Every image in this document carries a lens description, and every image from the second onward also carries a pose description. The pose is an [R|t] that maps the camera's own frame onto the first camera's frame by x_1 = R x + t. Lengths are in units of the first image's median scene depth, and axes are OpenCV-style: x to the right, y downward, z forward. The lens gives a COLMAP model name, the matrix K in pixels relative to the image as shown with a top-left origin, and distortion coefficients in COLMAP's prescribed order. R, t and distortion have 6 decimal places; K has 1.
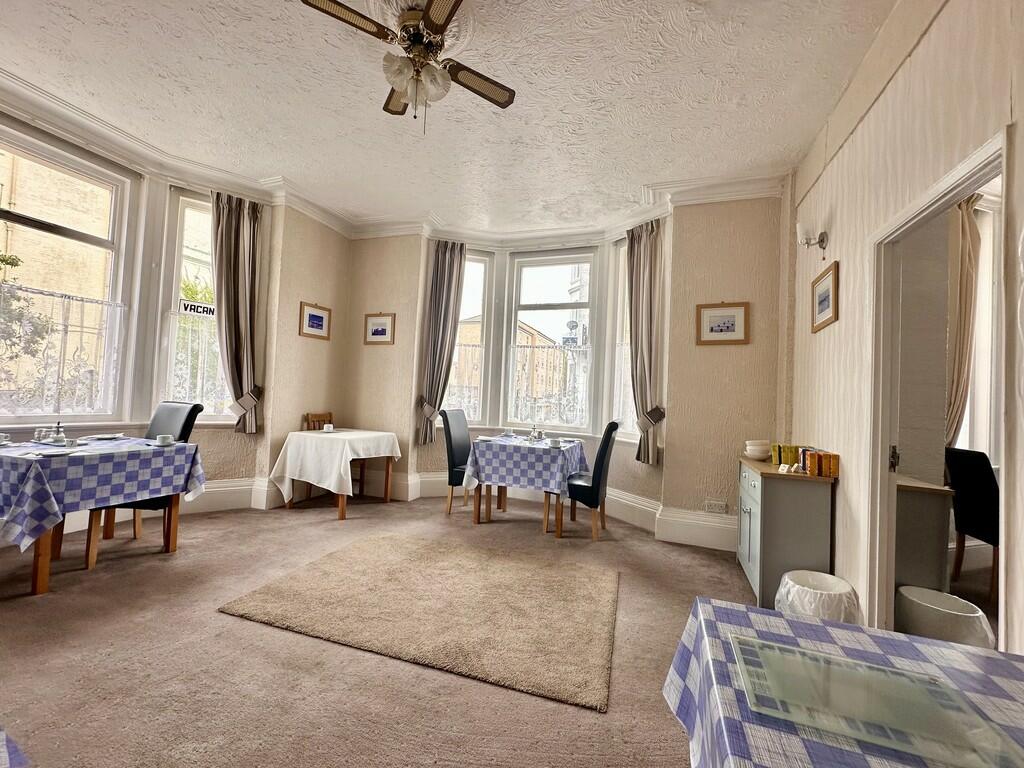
lens RADIAL K [[416.0, 0, 513.6], [0, 416.0, 383.8], [0, 0, 1]] dist [-0.003281, 0.000287]
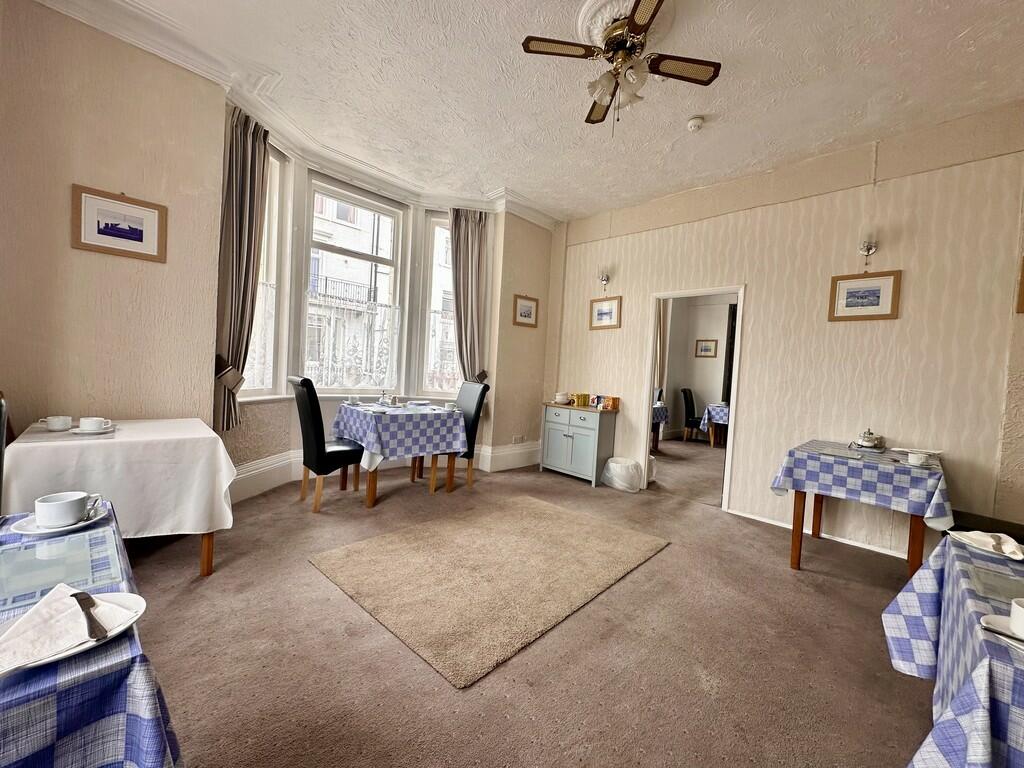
lens RADIAL K [[416.0, 0, 512.2], [0, 416.0, 384.7], [0, 0, 1]] dist [-0.003281, 0.000287]
pose [[0.418096, -0.051746, 0.906928, -0.794666], [-0.068962, 0.993687, 0.088487, -0.018525], [-0.905781, -0.099539, 0.411888, 0.426835]]
